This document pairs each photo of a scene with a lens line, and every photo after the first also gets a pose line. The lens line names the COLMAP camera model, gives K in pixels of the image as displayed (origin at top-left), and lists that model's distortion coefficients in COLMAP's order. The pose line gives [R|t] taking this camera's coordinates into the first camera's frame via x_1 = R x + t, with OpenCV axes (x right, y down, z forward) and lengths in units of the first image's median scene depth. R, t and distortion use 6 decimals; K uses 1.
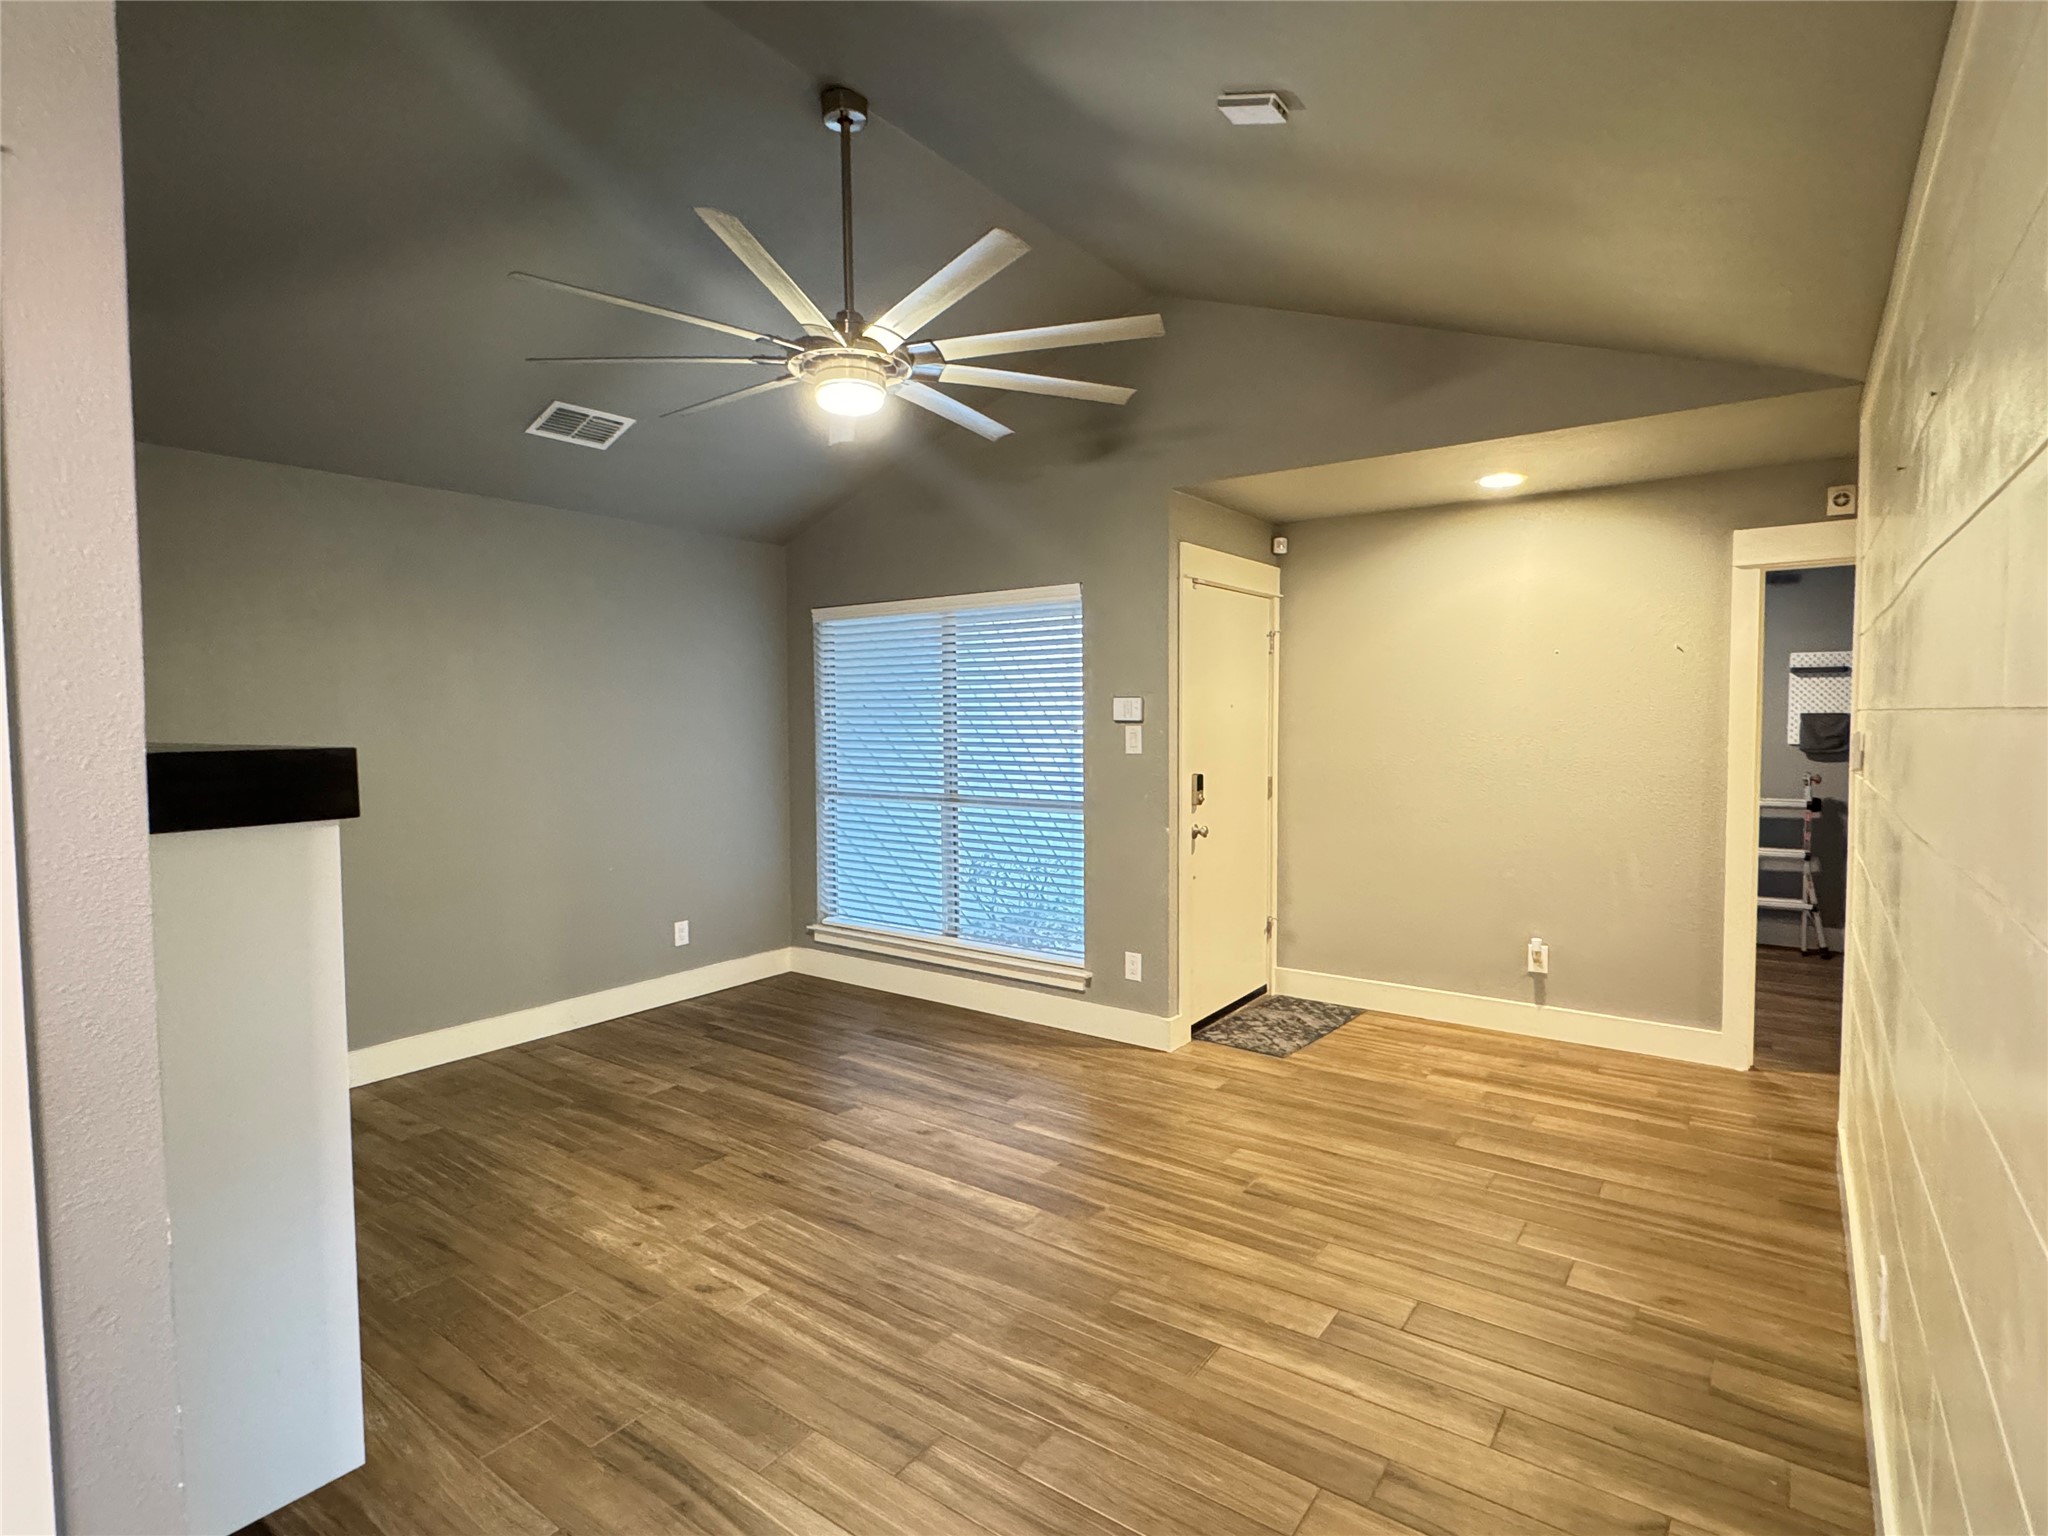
lens RADIAL K [[1050.3, 0, 1030.4], [0, 1050.3, 765.5], [0, 0, 1]] dist [0.004139, -0.000912]
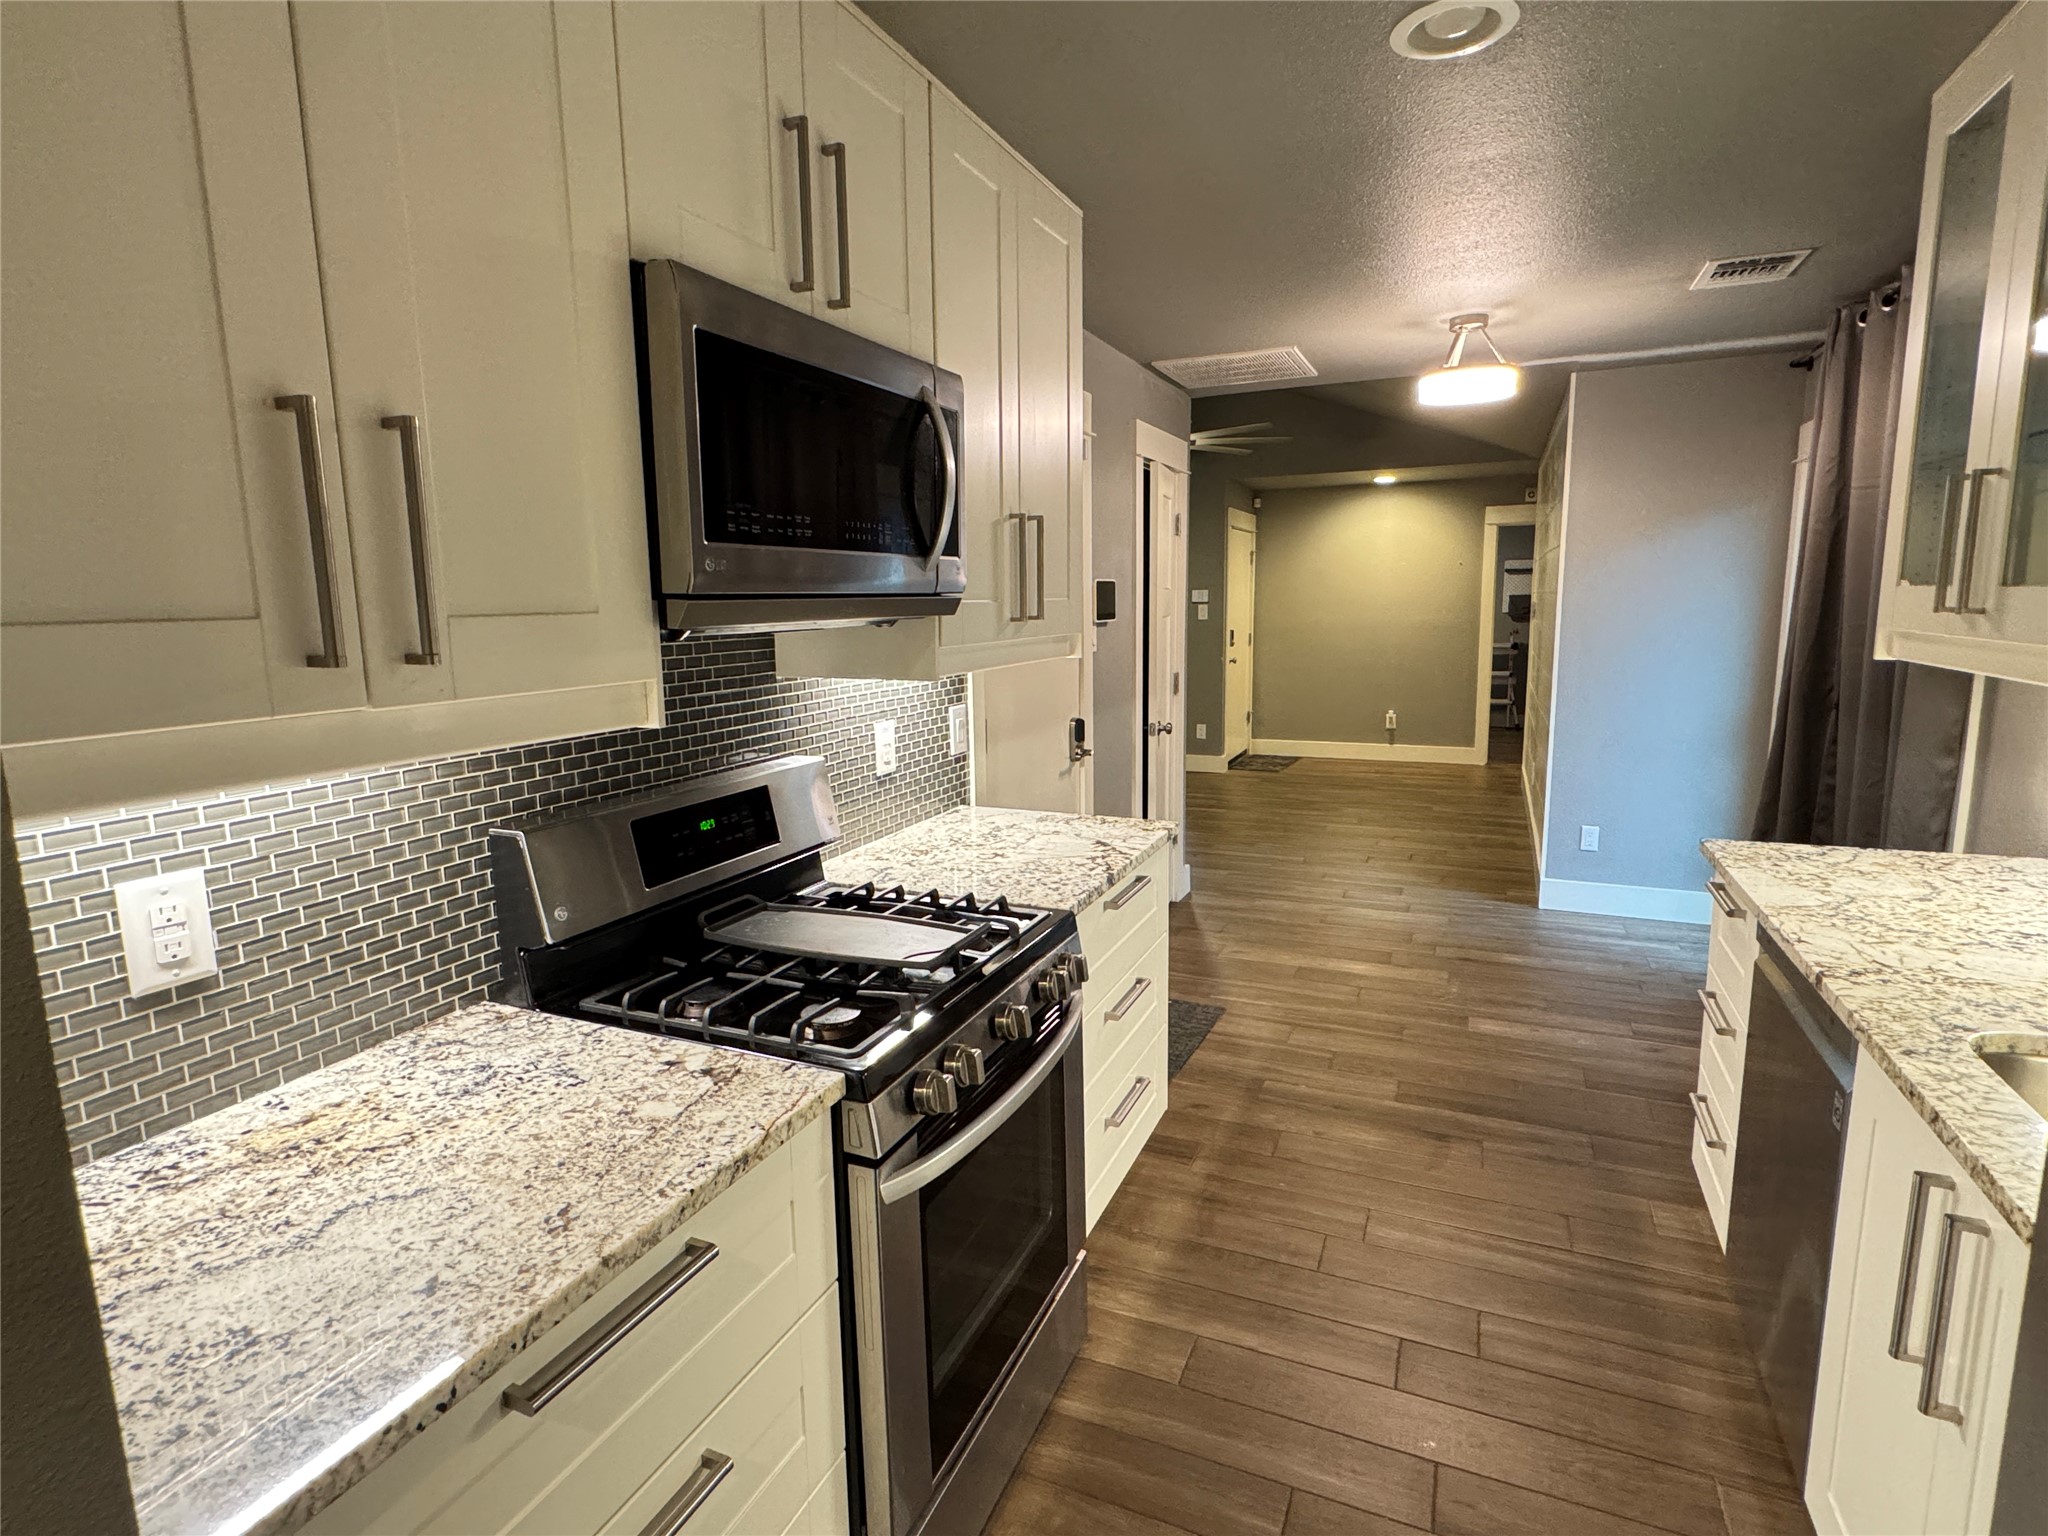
lens RADIAL K [[1050.3, 0, 1025.1], [0, 1050.3, 761.7], [0, 0, 1]] dist [0.004139, -0.000912]
pose [[0.977337, -0.041094, 0.207663, -0.615991], [0.020196, 0.994603, 0.101767, 0.044456], [-0.210724, -0.095267, 0.972892, -0.802611]]
